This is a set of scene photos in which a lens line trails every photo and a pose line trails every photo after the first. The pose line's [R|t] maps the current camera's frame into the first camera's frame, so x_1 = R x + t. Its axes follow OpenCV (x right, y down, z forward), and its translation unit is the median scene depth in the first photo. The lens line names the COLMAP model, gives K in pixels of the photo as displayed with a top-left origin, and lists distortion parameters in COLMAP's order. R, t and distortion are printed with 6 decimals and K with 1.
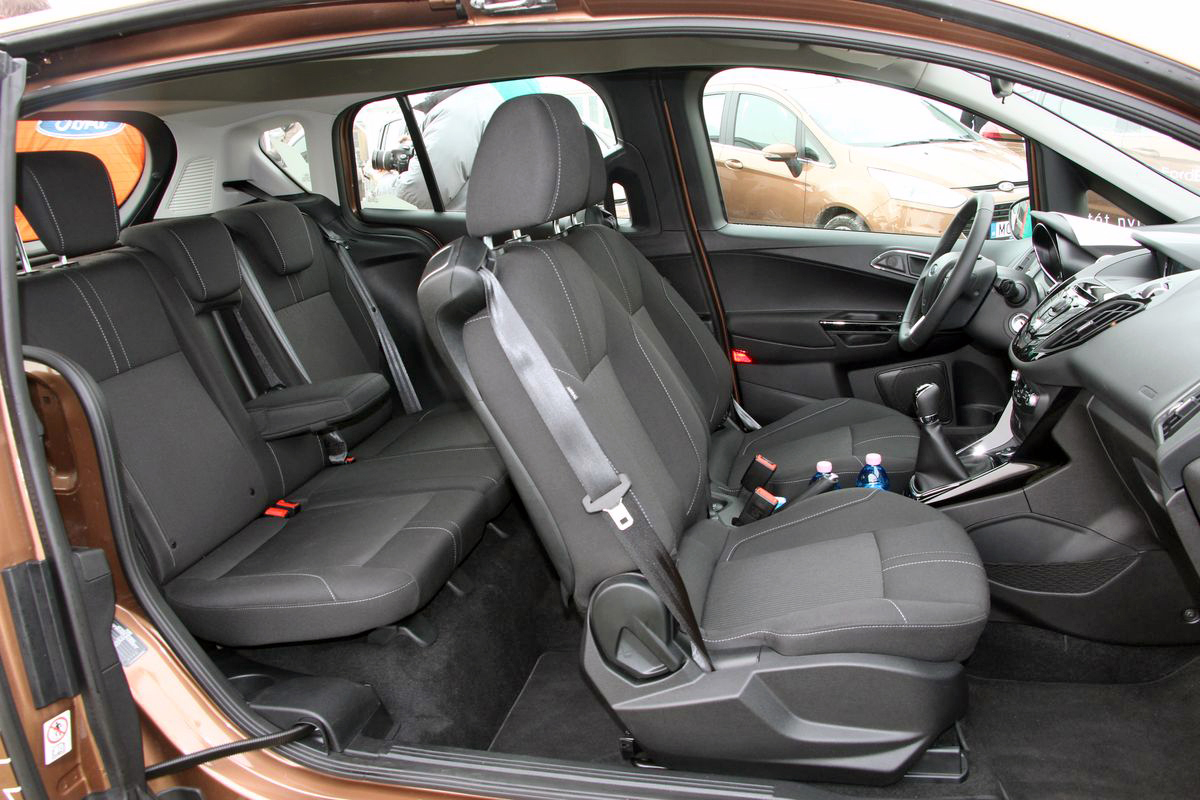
lens RADIAL K [[988.0, 0, 609.1], [0, 988.0, 403.9], [0, 0, 1]] dist [-0.187016, 0.169035]
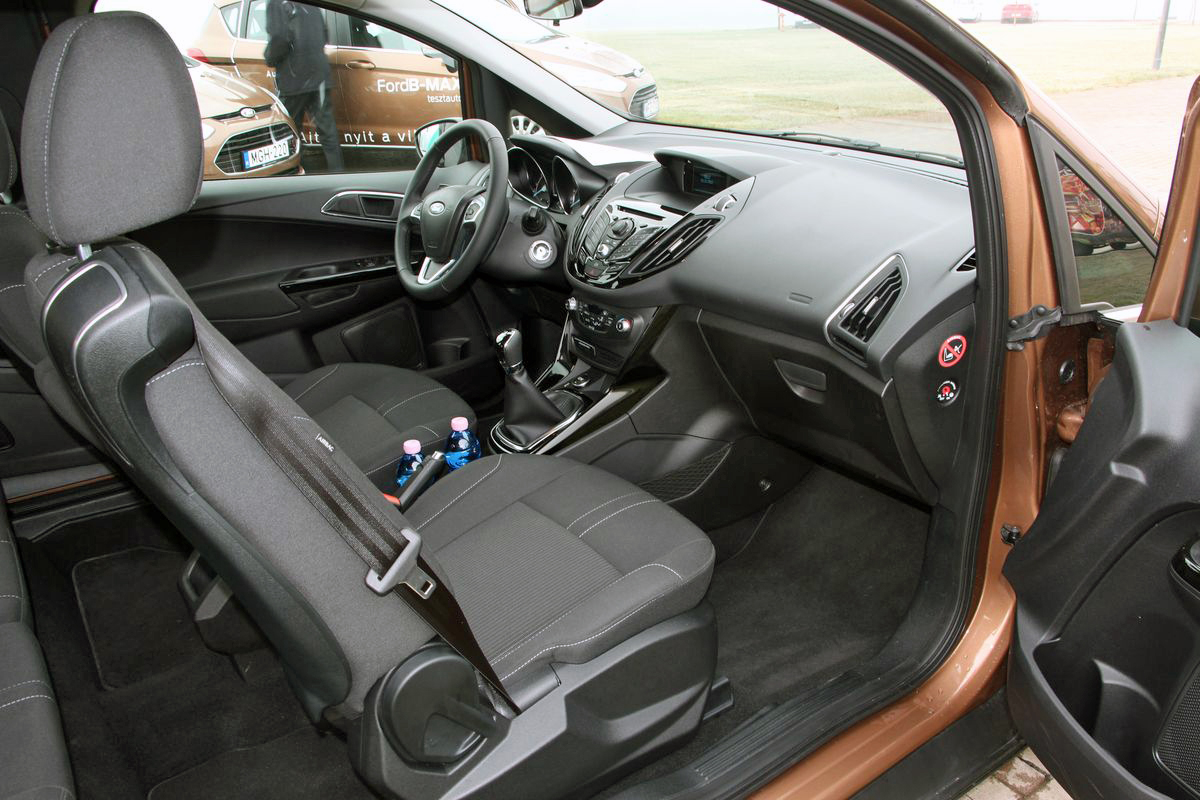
lens RADIAL K [[988.0, 0, 609.1], [0, 988.0, 403.9], [0, 0, 1]] dist [-0.187016, 0.169035]
pose [[0.677828, -0.244367, 0.693422, -0.331922], [0.191621, 0.969270, 0.154265, -0.094946], [-0.709810, 0.028309, 0.703824, 0.317723]]
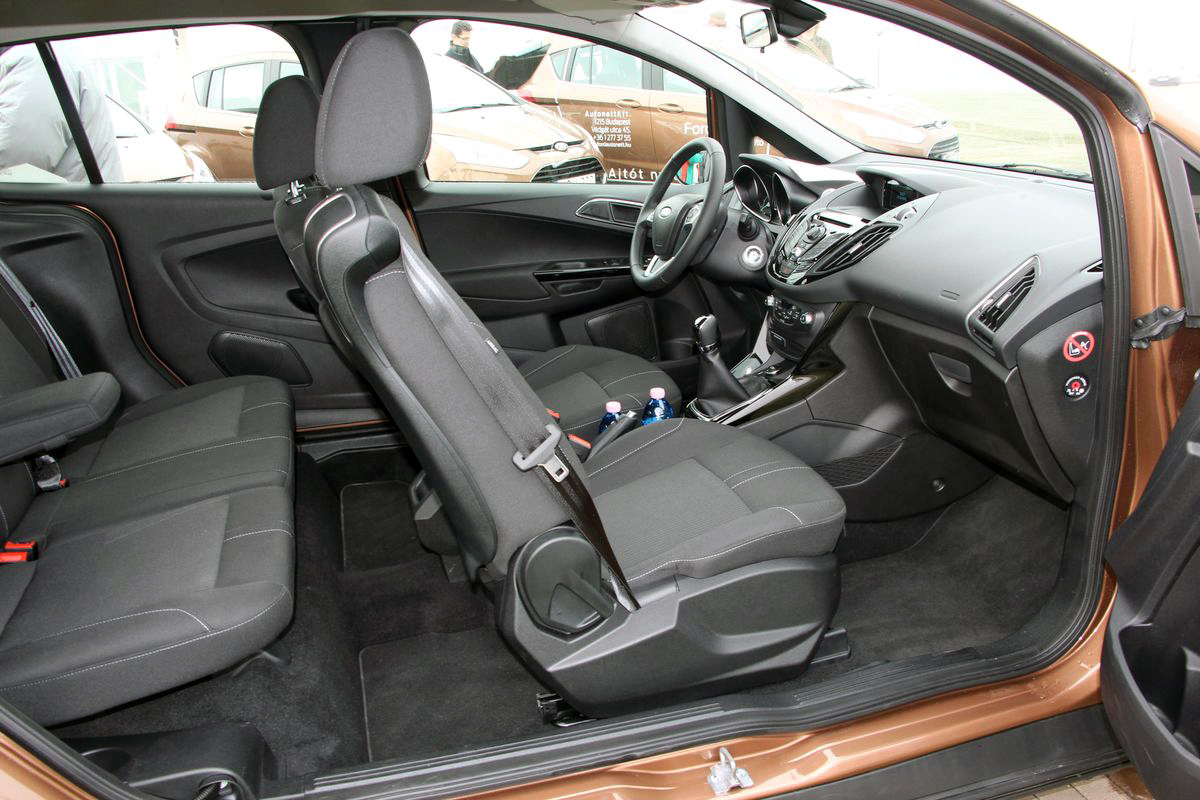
lens RADIAL K [[988.0, 0, 609.1], [0, 988.0, 403.9], [0, 0, 1]] dist [-0.187016, 0.169035]
pose [[0.875538, -0.132193, 0.464714, -0.335576], [0.120447, 0.991193, 0.055031, 0.004202], [-0.467896, 0.007792, 0.883749, 0.108135]]
